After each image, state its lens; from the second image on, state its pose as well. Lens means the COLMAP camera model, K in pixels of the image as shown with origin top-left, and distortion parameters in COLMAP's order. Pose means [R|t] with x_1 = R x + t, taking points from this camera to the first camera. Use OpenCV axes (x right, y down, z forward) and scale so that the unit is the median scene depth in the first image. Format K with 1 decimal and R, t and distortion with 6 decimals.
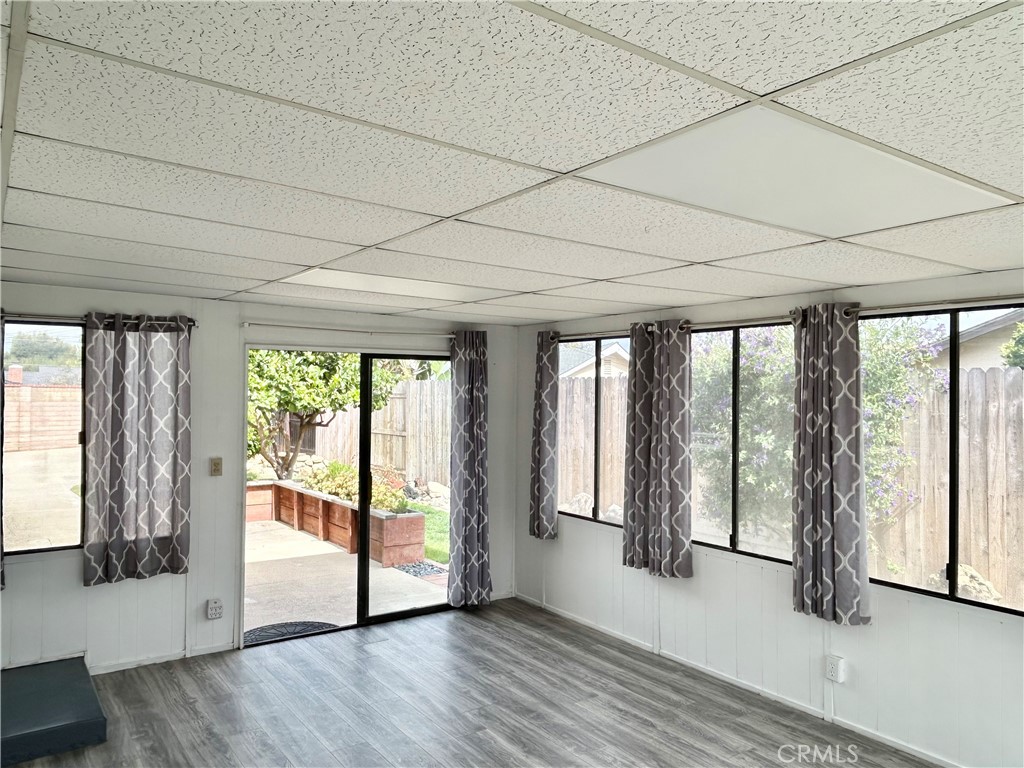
lens RADIAL K [[752.7, 0, 506.6], [0, 752.7, 382.9], [0, 0, 1]] dist [0.012334, -0.007135]
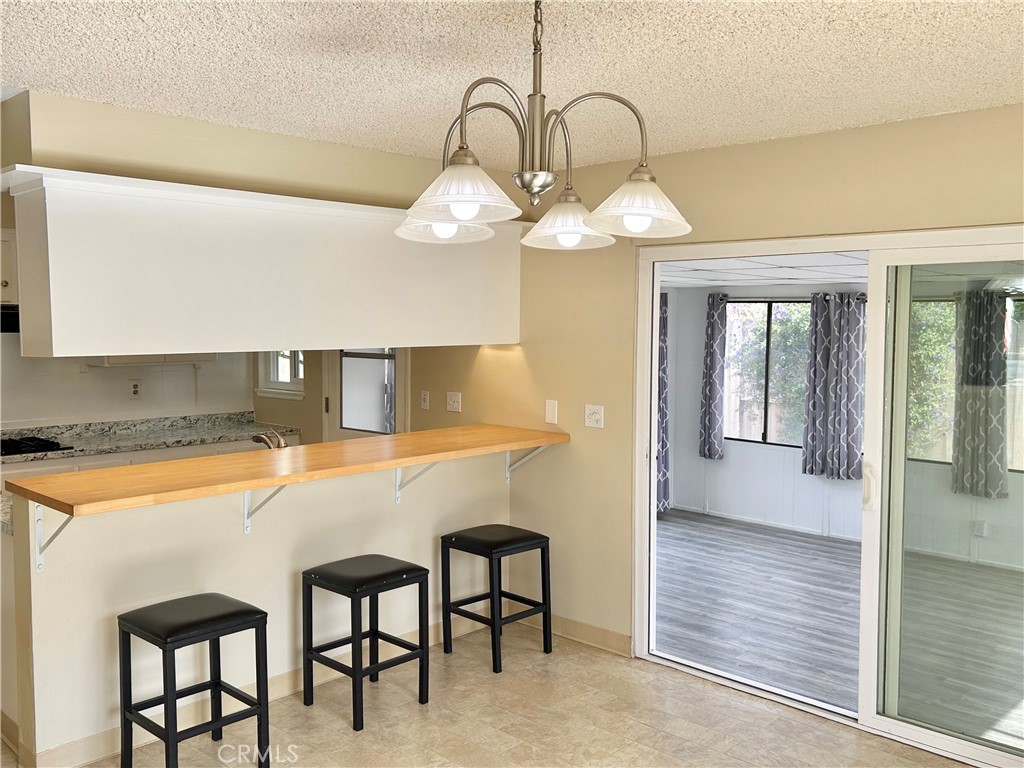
lens RADIAL K [[908.4, 0, 506.9], [0, 908.4, 382.0], [0, 0, 1]] dist [0.055685, -0.065653]
pose [[0.980338, -0.011715, 0.196978, -0.713474], [-0.004970, 0.996454, 0.083996, -0.058619], [-0.197263, -0.083323, 0.976803, -0.499710]]
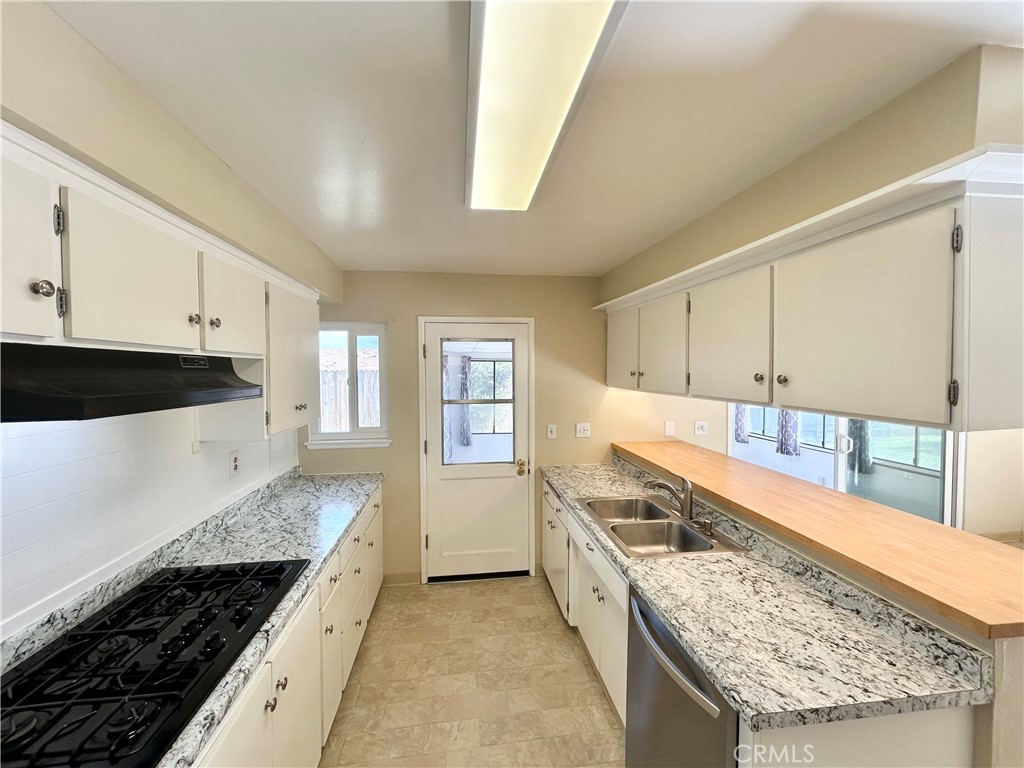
lens RADIAL K [[414.1, 0, 510.5], [0, 414.1, 383.2], [0, 0, 1]] dist [-0.001487, 0.000095]
pose [[0.453746, -0.032353, 0.890544, -1.239870], [-0.009741, 0.999101, 0.041260, -0.049782], [-0.891078, -0.027397, 0.453023, 0.373722]]
